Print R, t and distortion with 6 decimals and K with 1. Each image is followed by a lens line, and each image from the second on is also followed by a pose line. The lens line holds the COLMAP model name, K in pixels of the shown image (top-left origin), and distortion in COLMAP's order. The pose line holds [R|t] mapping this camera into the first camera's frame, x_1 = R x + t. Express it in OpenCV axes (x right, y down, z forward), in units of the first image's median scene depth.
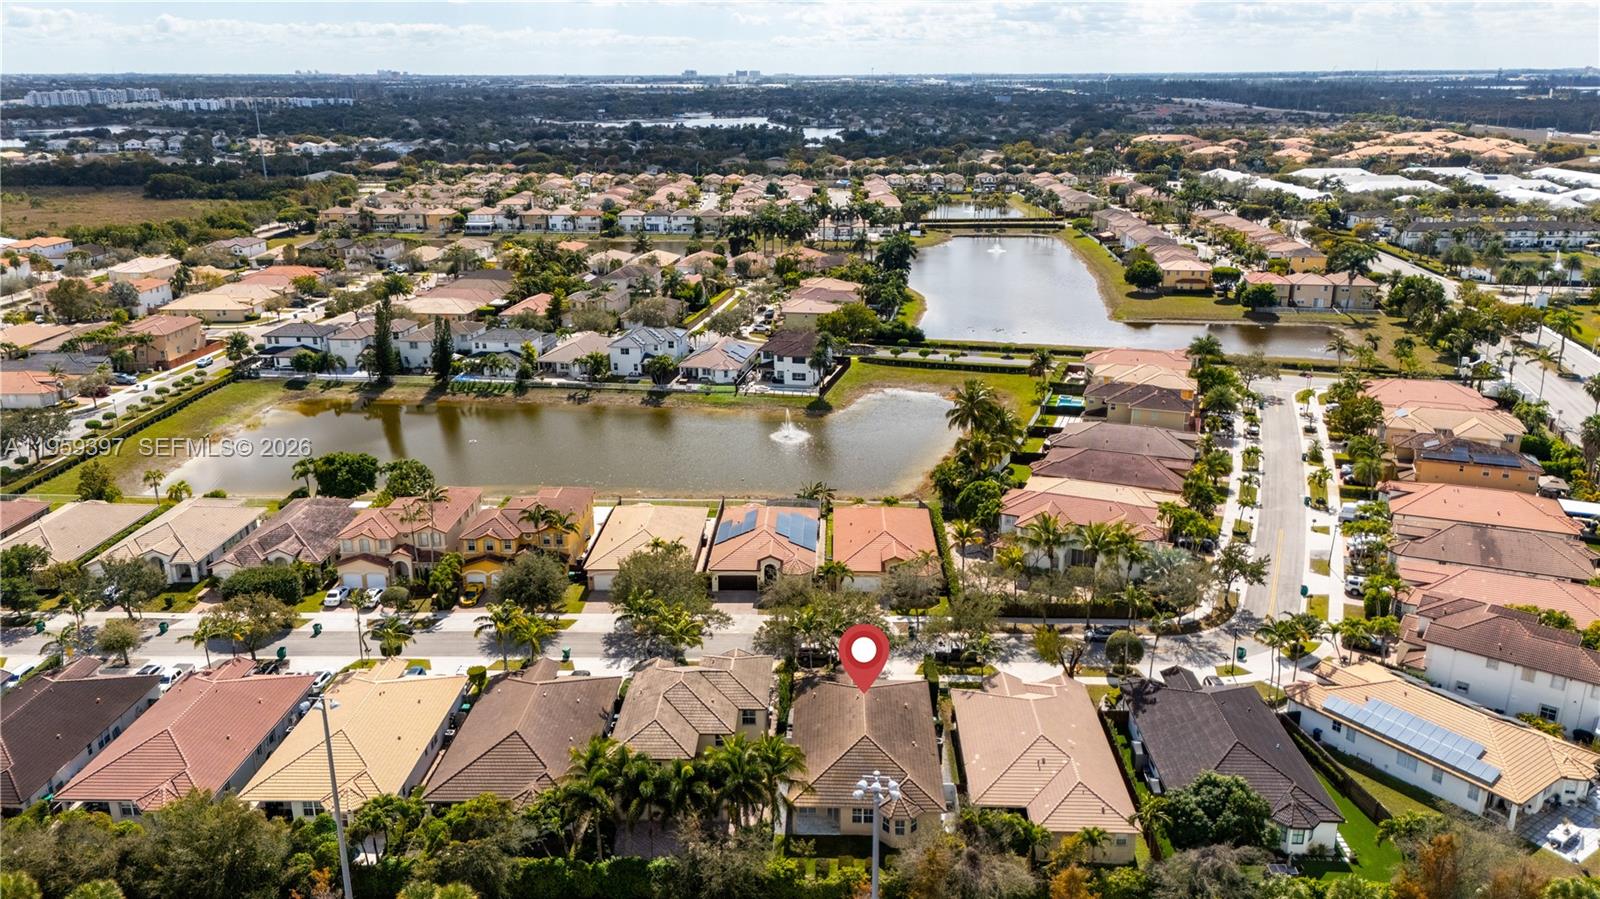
lens RADIAL K [[1167.4, 0, 800.0], [0, 1167.4, 449.5], [0, 0, 1]] dist [0.084036, -0.094330]
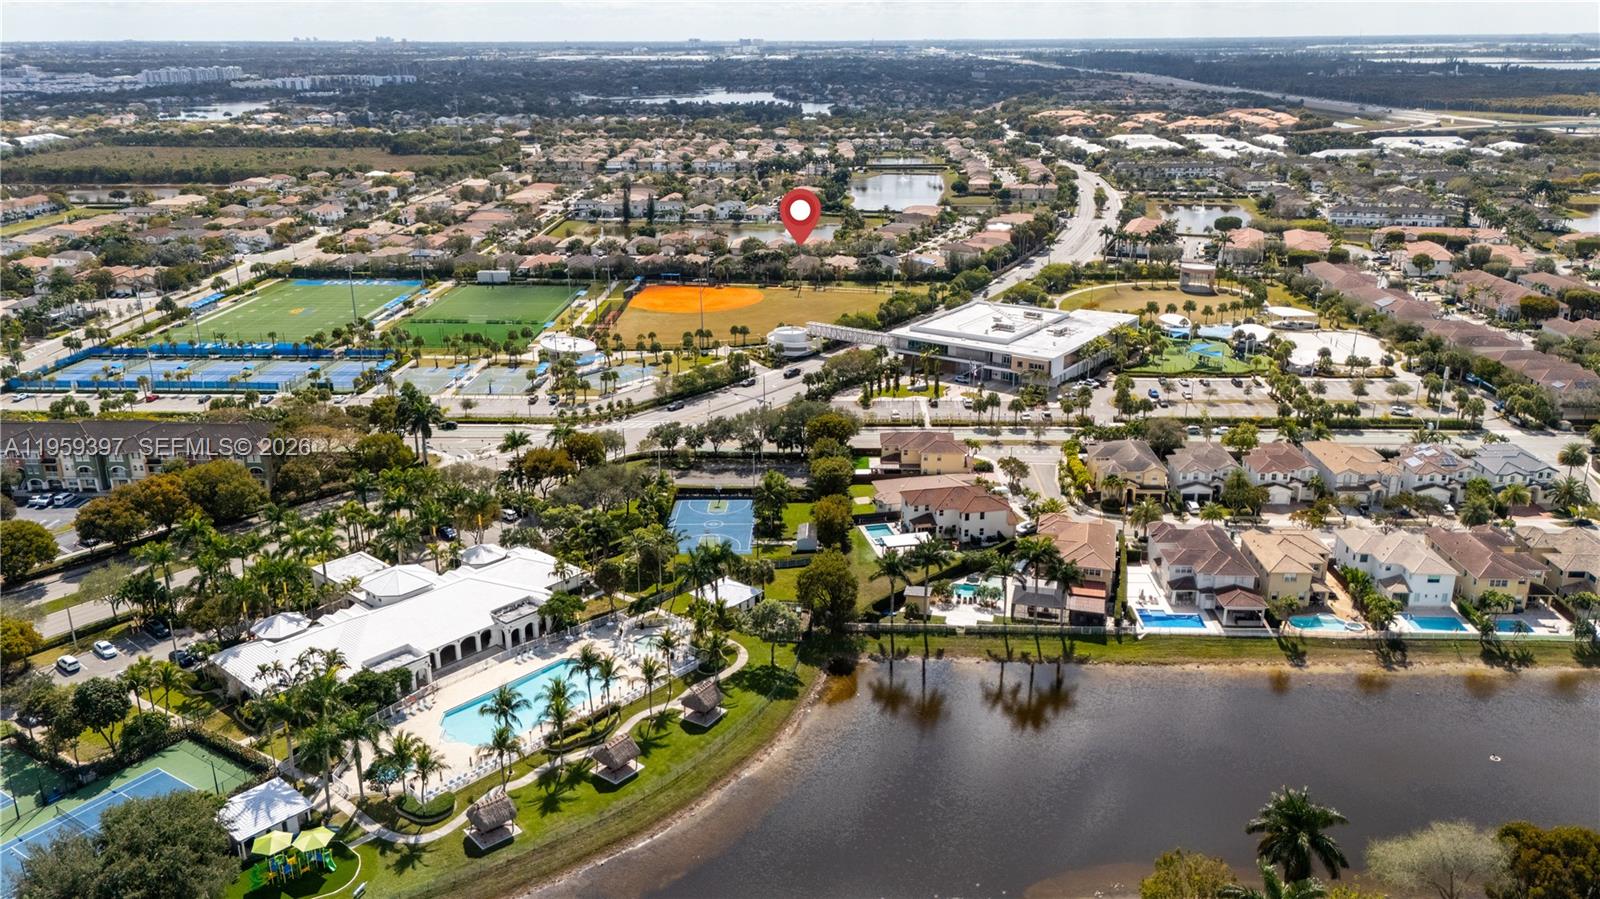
lens RADIAL K [[1167.4, 0, 800.0], [0, 1167.4, 449.5], [0, 0, 1]] dist [0.084036, -0.094330]
pose [[0.999995, -0.000517, -0.003070, 0.008458], [0.000595, 0.999678, 0.025352, 0.136069], [0.003056, -0.025354, 0.999674, -0.559233]]
